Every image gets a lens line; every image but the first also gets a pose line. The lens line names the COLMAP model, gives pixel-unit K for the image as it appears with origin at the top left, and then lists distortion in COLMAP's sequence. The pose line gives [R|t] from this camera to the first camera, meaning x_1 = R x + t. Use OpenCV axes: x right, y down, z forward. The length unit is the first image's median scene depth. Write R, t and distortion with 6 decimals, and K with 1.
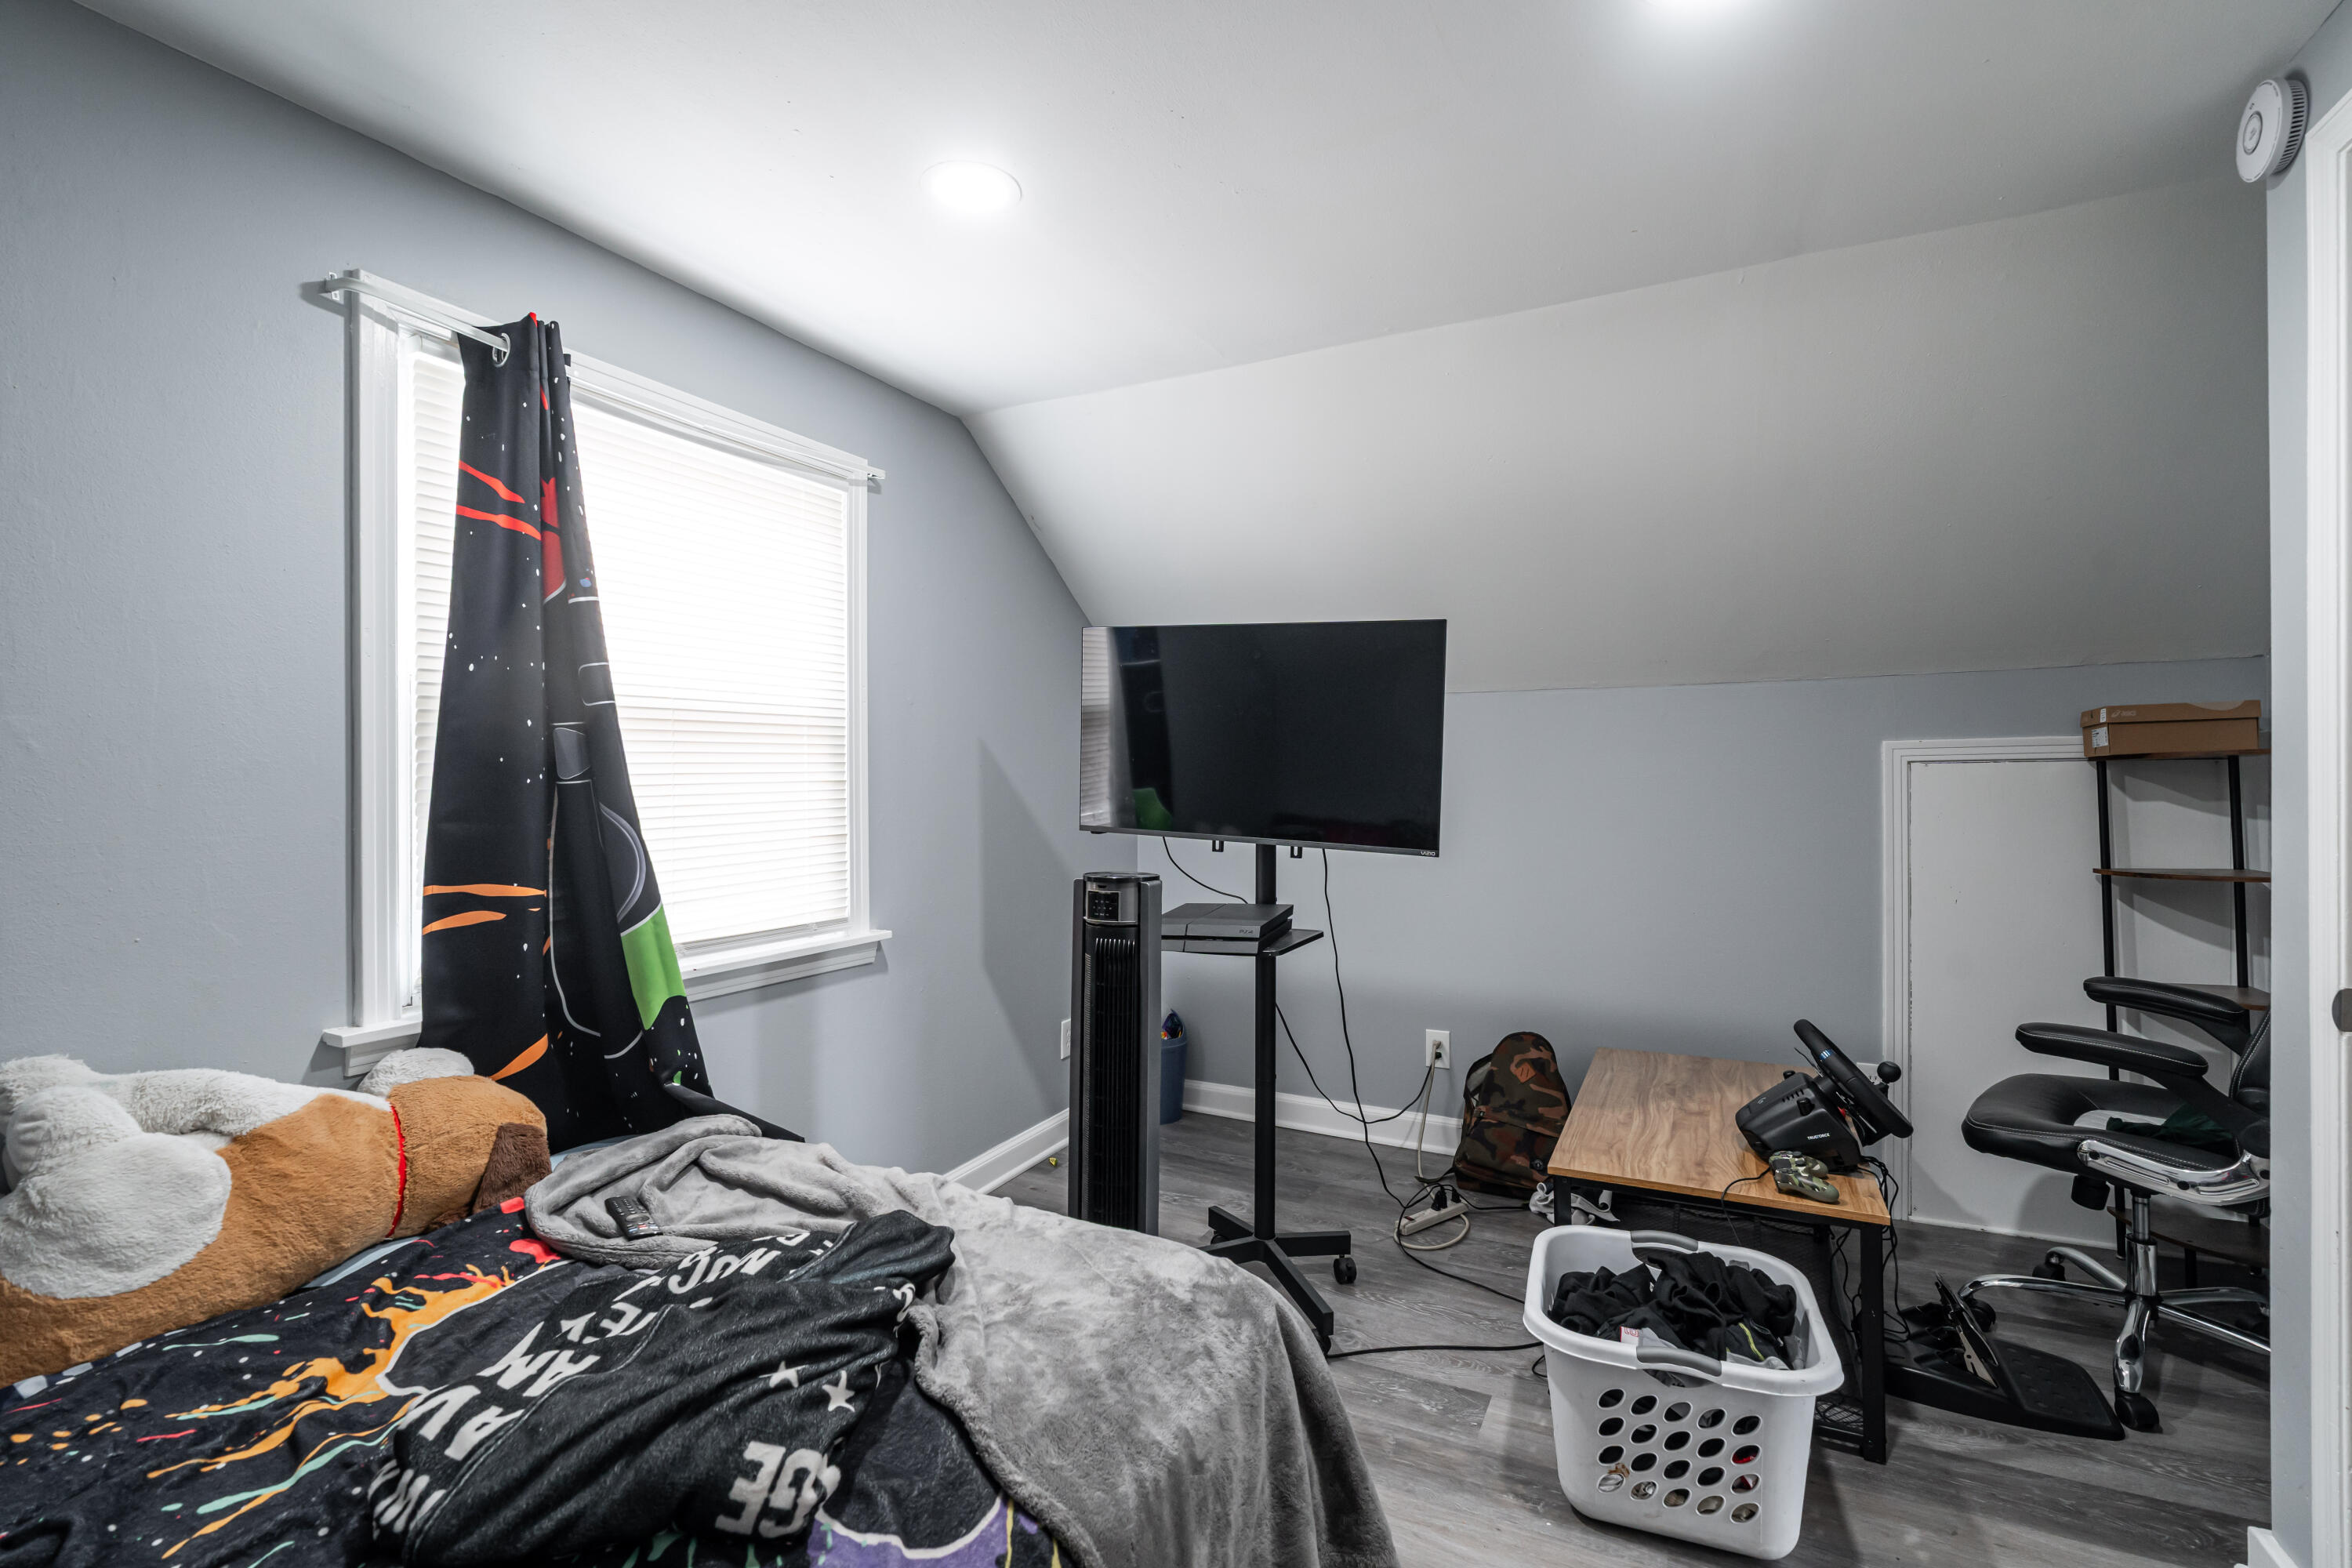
lens RADIAL K [[1071.7, 0, 1181.8], [0, 1071.7, 781.1], [0, 0, 1]] dist [-0.000441, 0.000390]
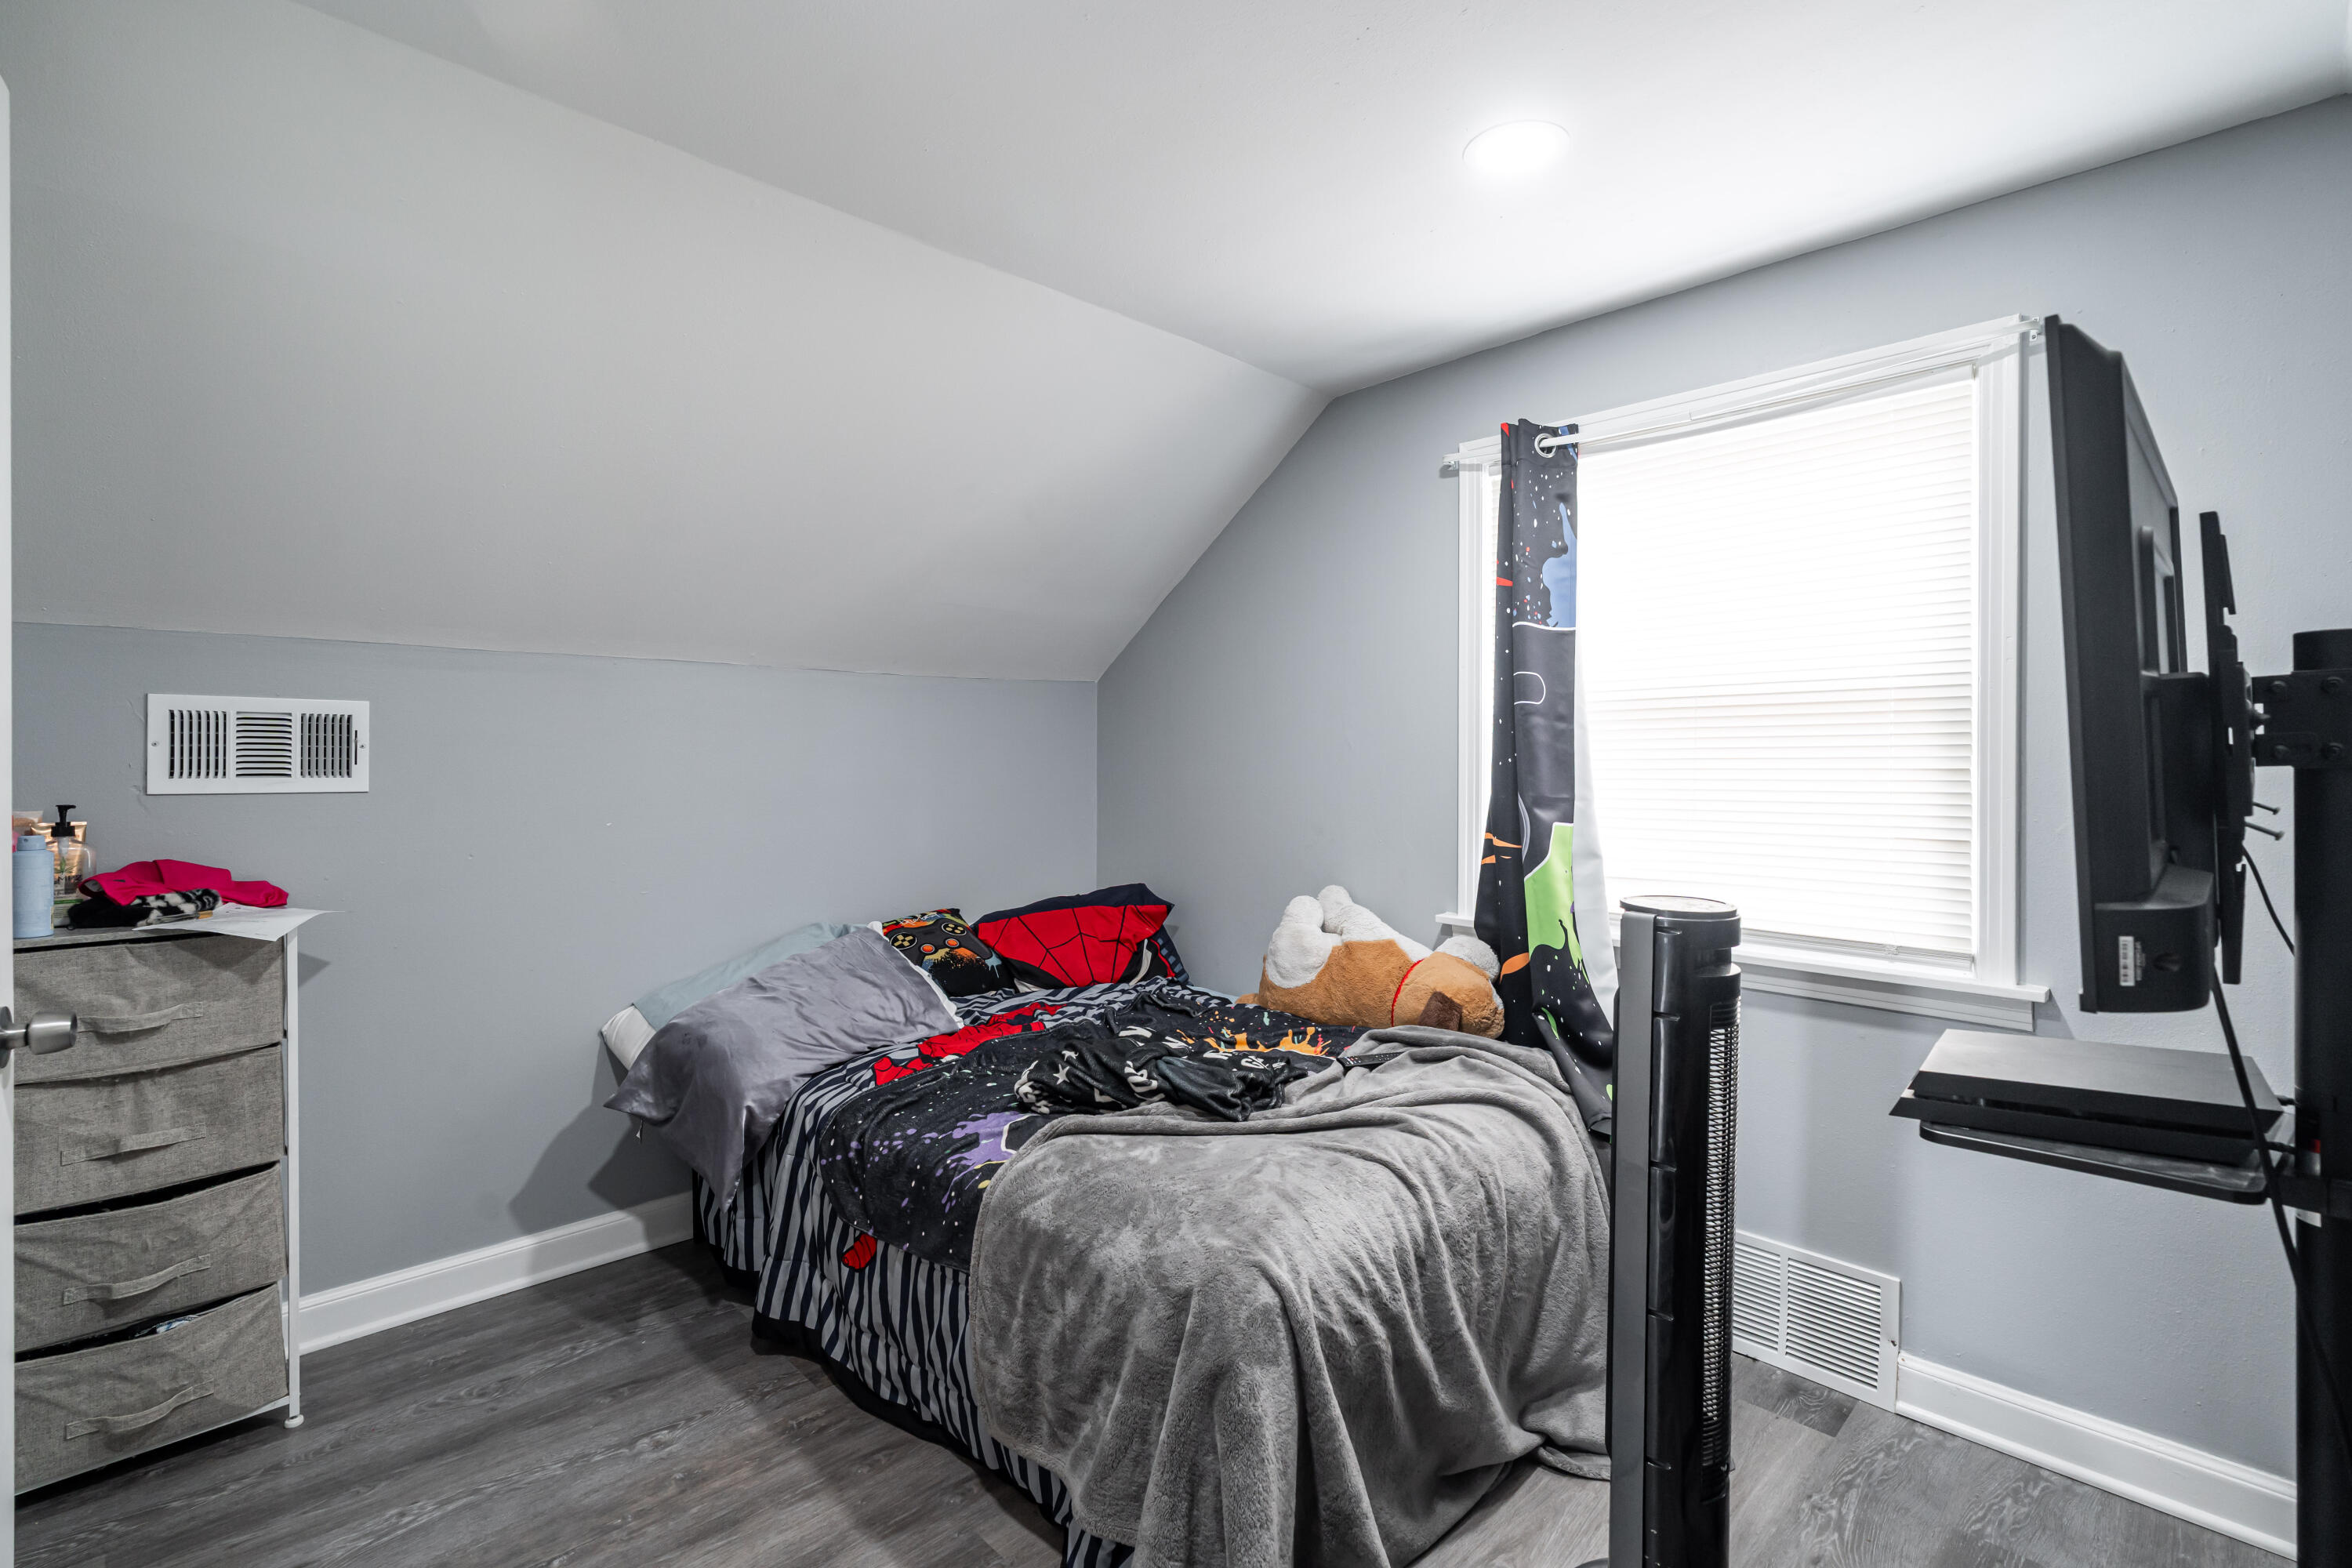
lens RADIAL K [[1071.7, 0, 1181.8], [0, 1071.7, 781.1], [0, 0, 1]] dist [-0.000441, 0.000390]
pose [[-0.340871, 0.021708, -0.939859, 0.854064], [-0.006392, 0.999657, 0.025407, -0.011826], [0.940088, 0.014668, -0.340615, 1.101649]]
